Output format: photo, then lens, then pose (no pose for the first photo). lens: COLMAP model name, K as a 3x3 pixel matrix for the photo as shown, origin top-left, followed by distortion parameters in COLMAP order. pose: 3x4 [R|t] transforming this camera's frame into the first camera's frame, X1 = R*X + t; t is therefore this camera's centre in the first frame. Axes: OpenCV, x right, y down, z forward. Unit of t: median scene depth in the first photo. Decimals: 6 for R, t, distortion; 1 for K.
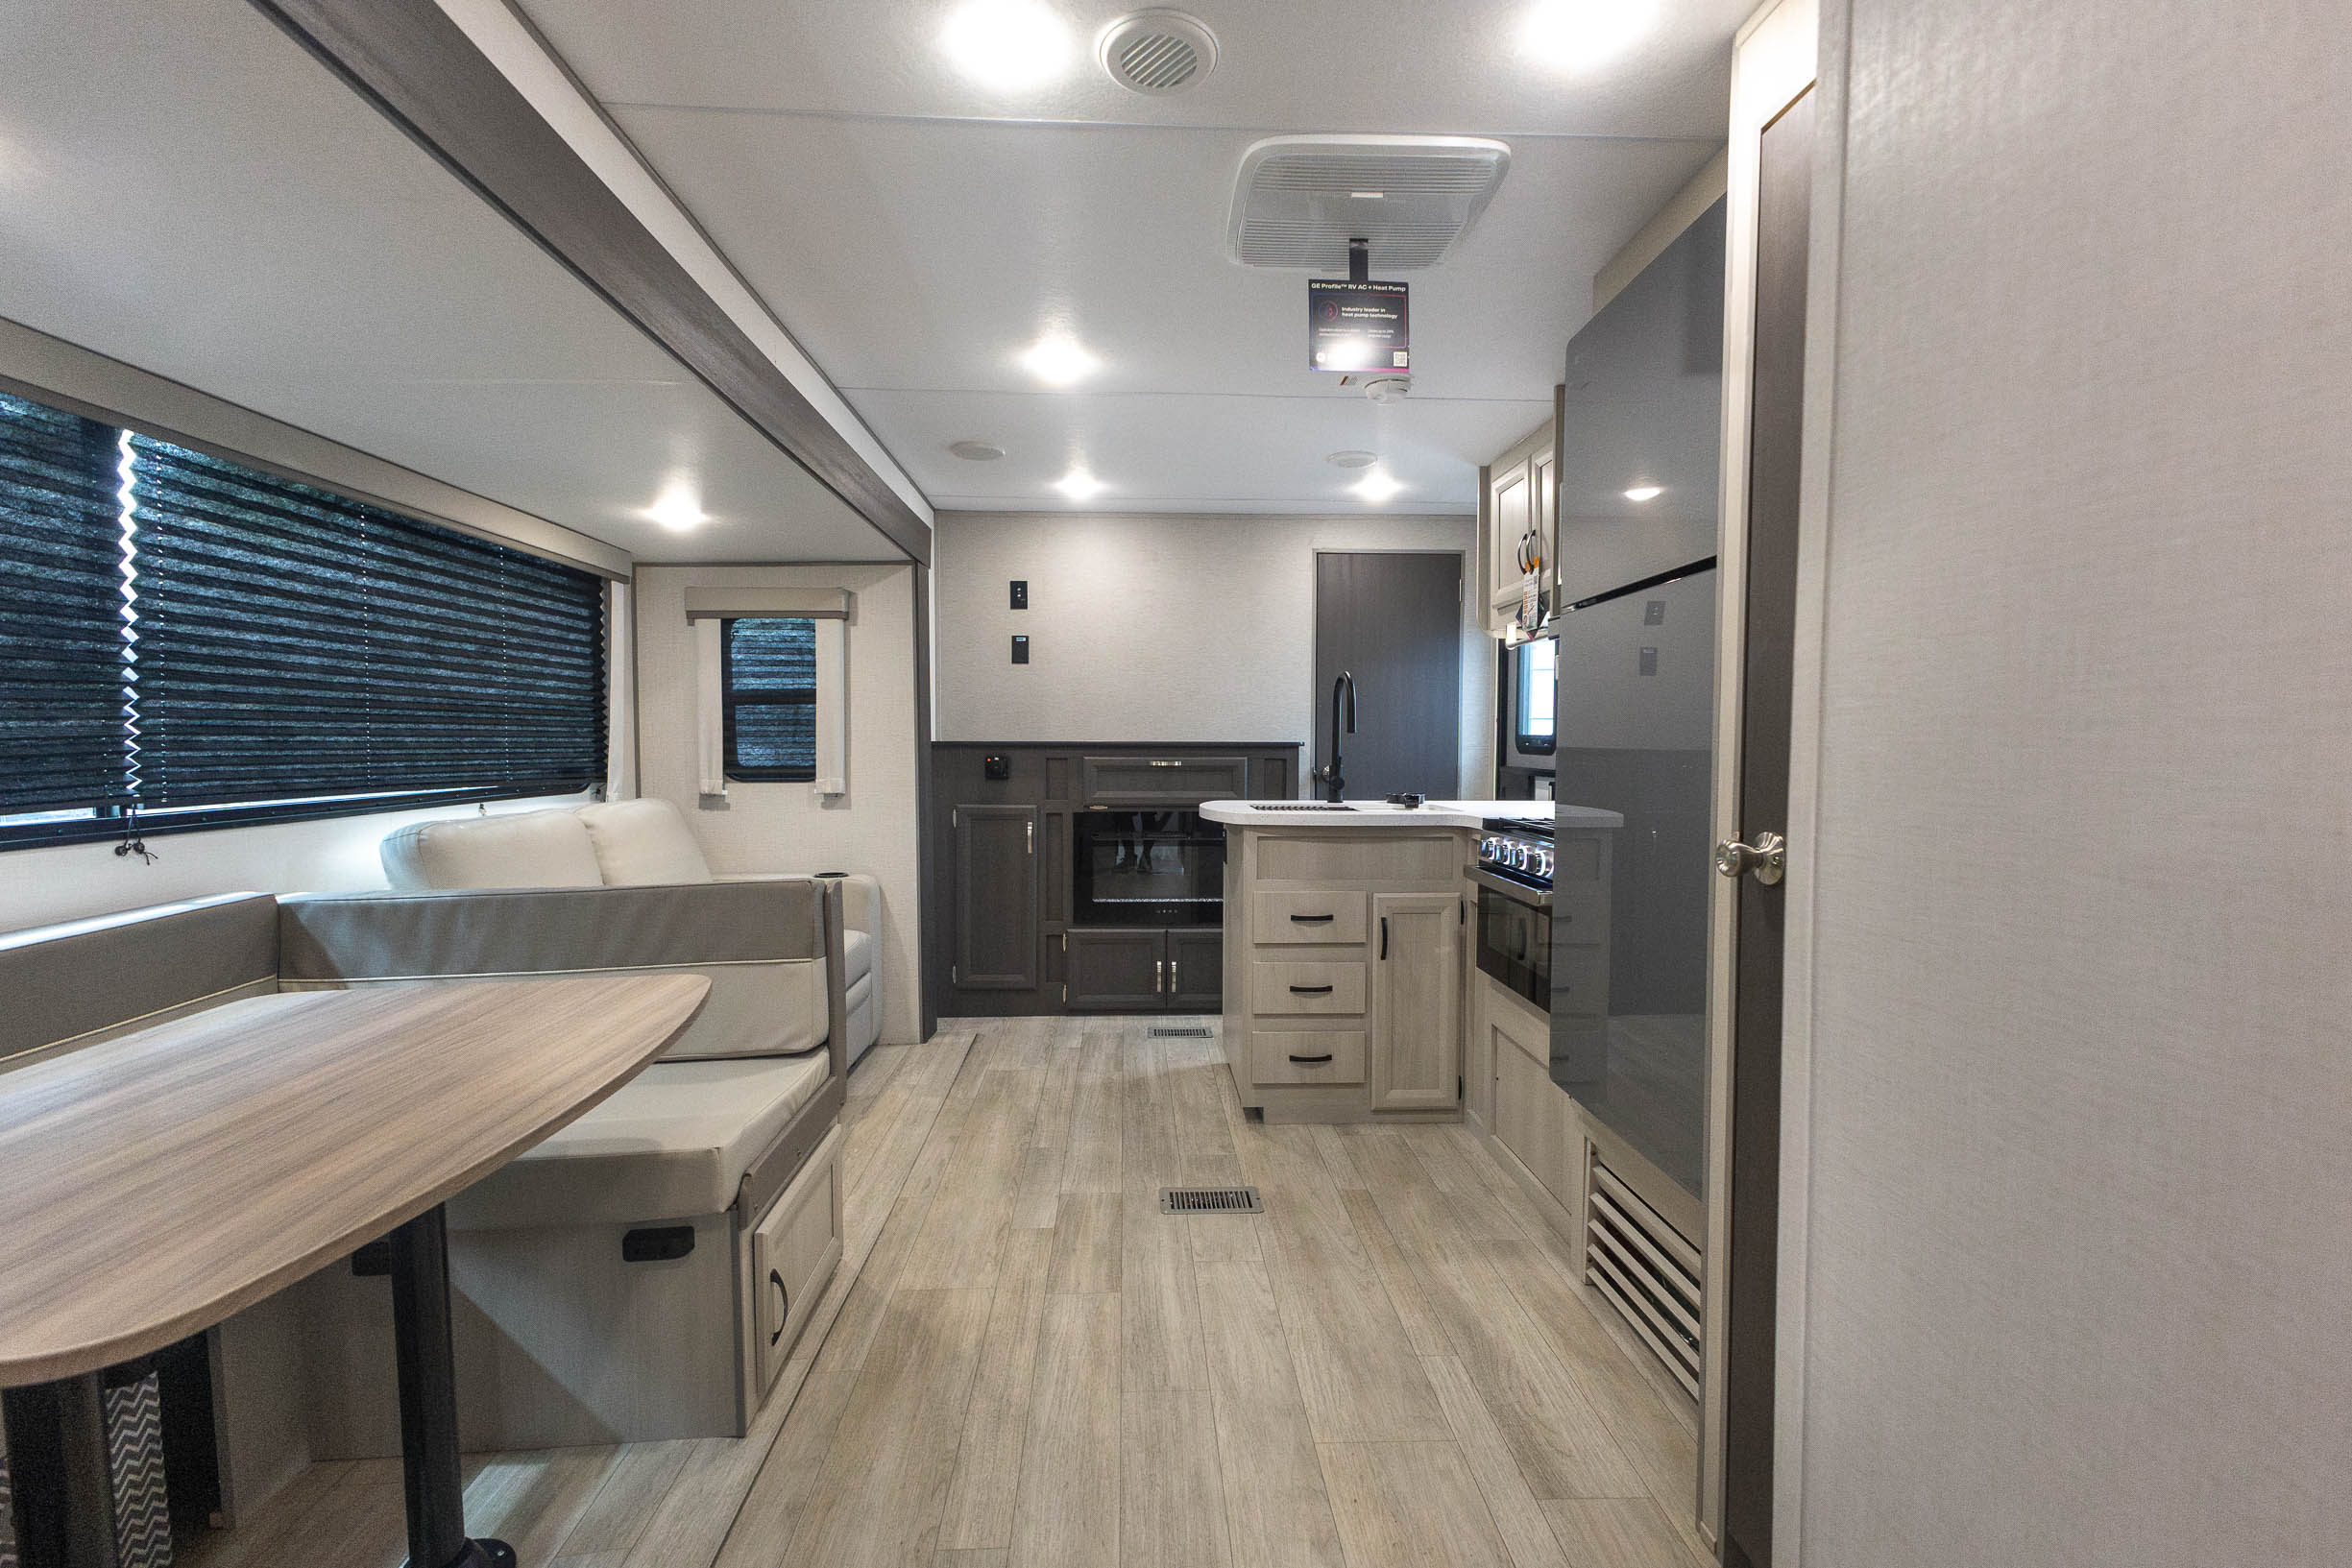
lens RADIAL K [[1022.8, 0, 1179.4], [0, 1022.8, 776.0], [0, 0, 1]] dist [0.015572, -0.005075]
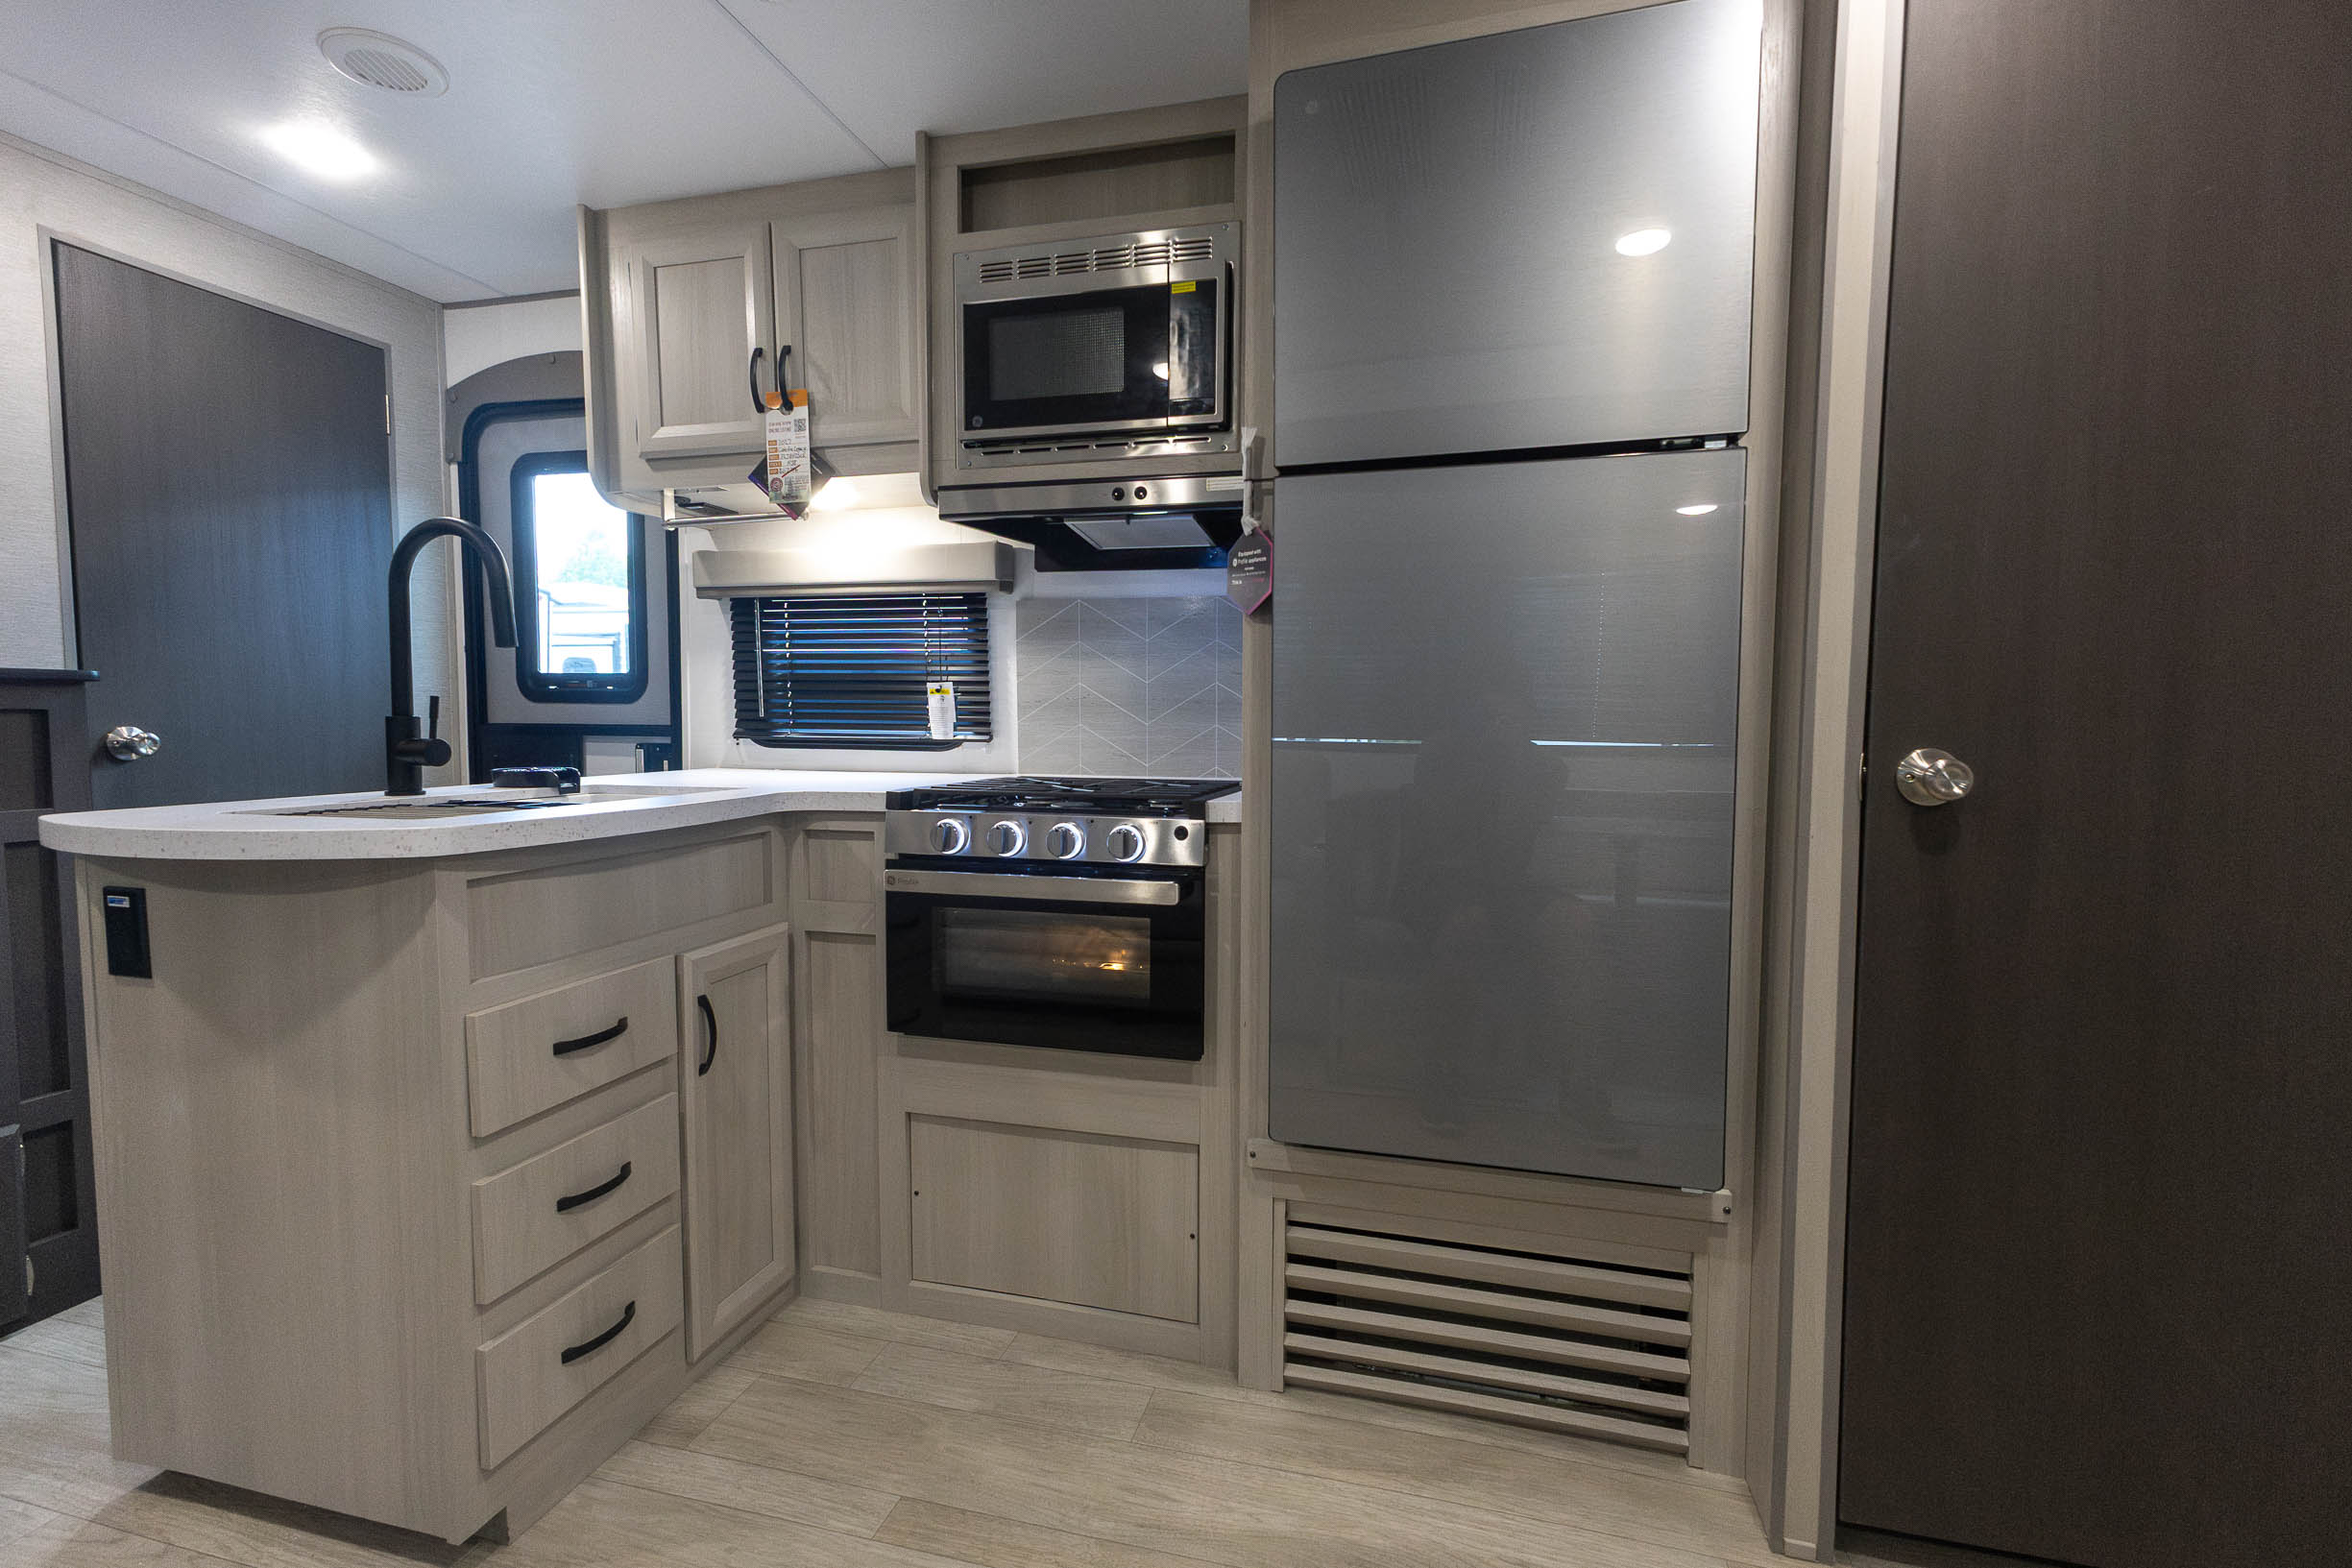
lens RADIAL K [[1022.8, 0, 1176.9], [0, 1022.8, 791.7], [0, 0, 1]] dist [0.015572, -0.005075]
pose [[0.313520, -0.068894, 0.947079, -0.218570], [0.037175, 0.997491, 0.060255, 0.009931], [-0.948854, 0.016316, 0.315294, 0.597173]]
